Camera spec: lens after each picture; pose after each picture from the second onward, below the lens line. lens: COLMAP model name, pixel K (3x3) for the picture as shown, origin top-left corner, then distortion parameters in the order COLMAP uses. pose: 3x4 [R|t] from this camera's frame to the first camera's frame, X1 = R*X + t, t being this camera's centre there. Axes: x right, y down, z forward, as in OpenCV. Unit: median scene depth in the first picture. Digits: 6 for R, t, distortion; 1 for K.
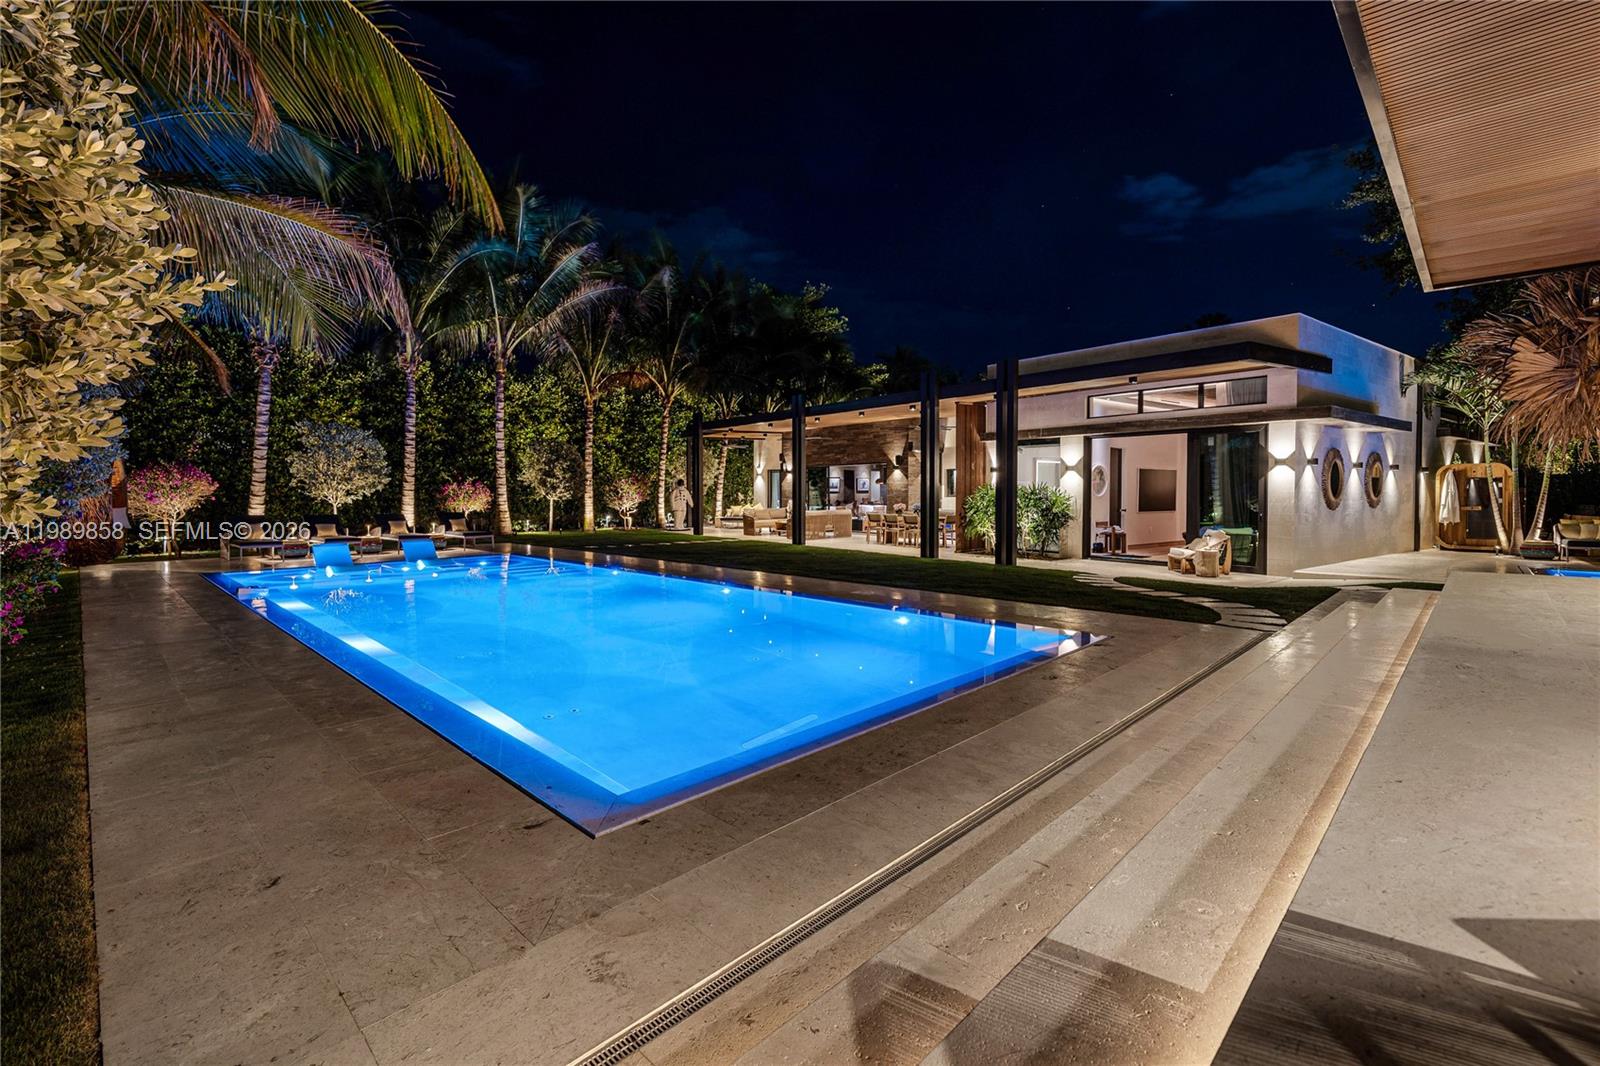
lens RADIAL K [[684.2, 0, 825.0], [0, 684.2, 497.7], [0, 0, 1]] dist [0.001092, 0.000033]
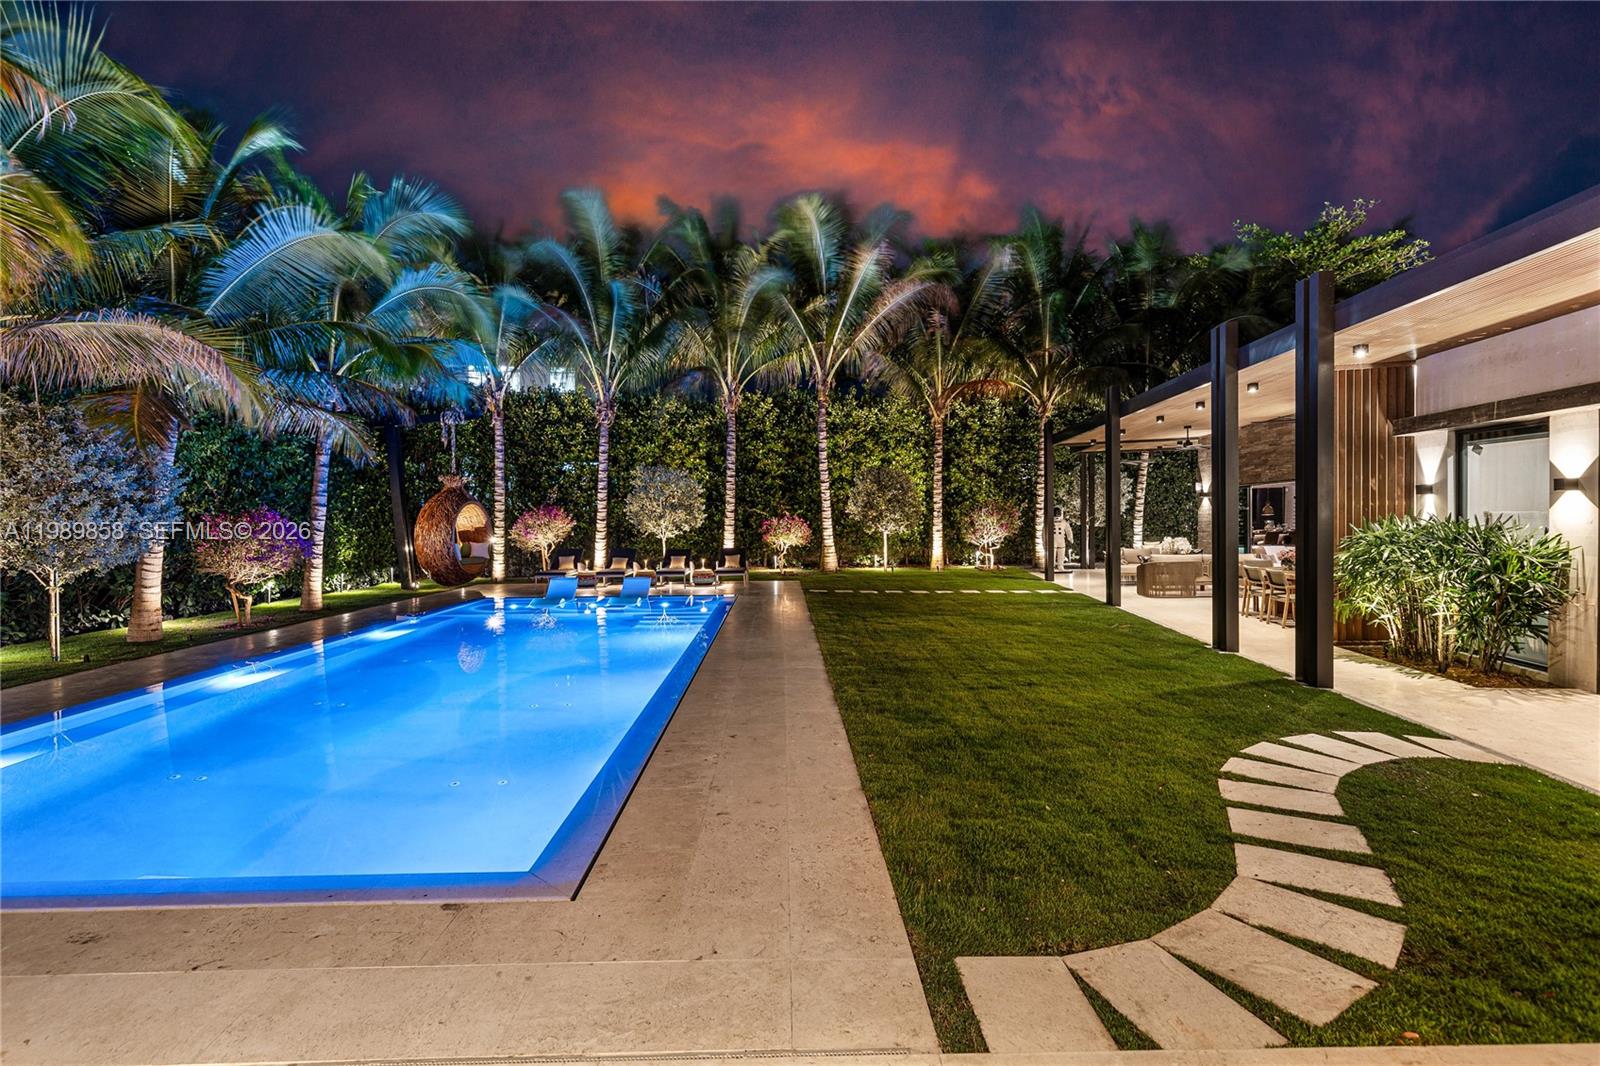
lens RADIAL K [[768.4, 0, 832.2], [0, 768.4, 527.0], [0, 0, 1]] dist [0.004494, 0.000608]
pose [[0.717966, 0.004772, -0.696062, 0.283346], [0.001763, 0.999961, 0.008674, -0.015994], [0.696076, -0.007455, 0.717929, 0.237230]]
